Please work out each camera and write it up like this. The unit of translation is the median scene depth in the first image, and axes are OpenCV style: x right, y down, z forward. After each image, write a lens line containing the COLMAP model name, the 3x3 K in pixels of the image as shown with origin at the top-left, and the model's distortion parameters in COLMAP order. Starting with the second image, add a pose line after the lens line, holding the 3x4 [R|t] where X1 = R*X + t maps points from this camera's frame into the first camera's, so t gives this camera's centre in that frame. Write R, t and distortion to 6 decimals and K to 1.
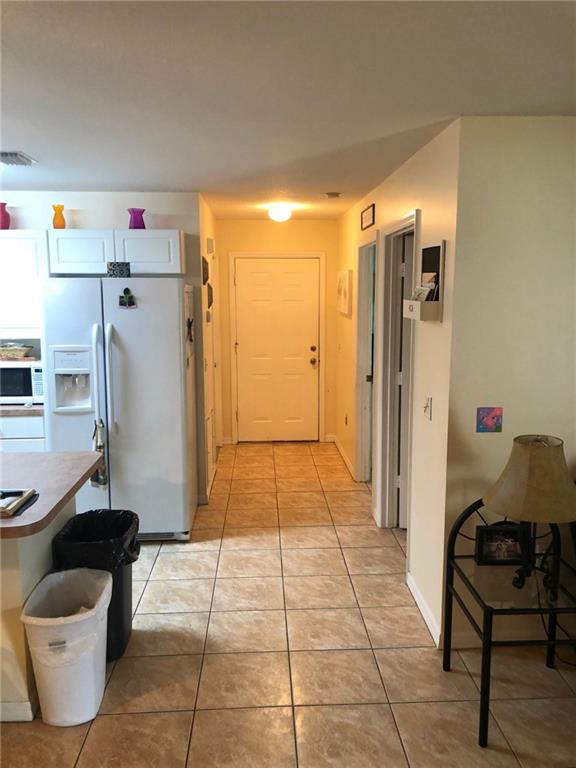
lens RADIAL K [[636.7, 0, 290.7], [0, 636.7, 384.2], [0, 0, 1]] dist [0.016019, -0.010519]
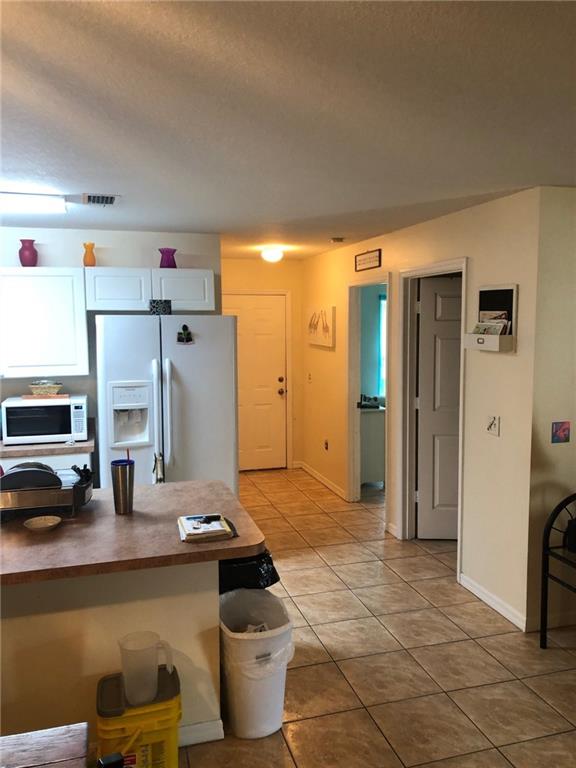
lens RADIAL K [[636.7, 0, 287.7], [0, 636.7, 379.5], [0, 0, 1]] dist [0.016019, -0.010519]
pose [[0.973600, -0.024500, 0.226944, -0.327821], [0.037737, 0.997818, -0.054173, 0.001540], [-0.225121, 0.061307, 0.972400, -0.046170]]
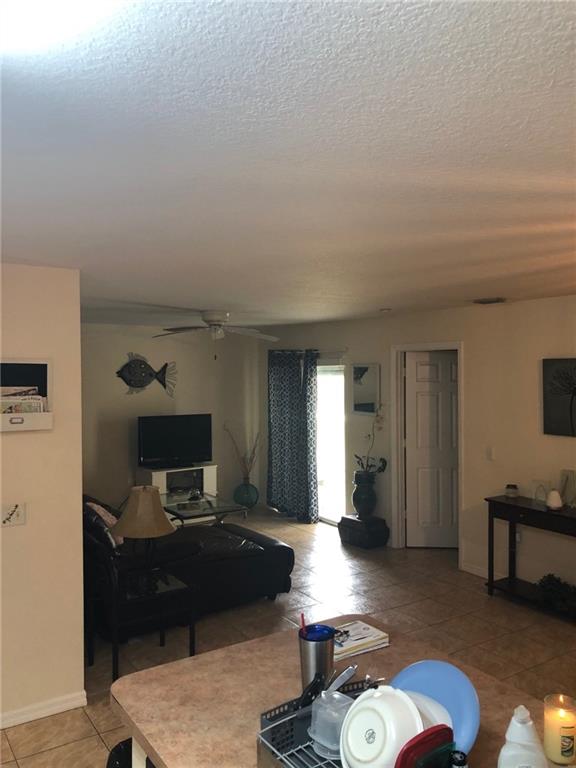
lens RADIAL K [[636.7, 0, 291.6], [0, 636.7, 382.6], [0, 0, 1]] dist [0.016019, -0.010519]
pose [[-0.490599, -0.009047, 0.871339, -0.714295], [0.131942, 0.987646, 0.084544, -0.160986], [-0.861339, 0.156443, -0.483344, 0.853435]]
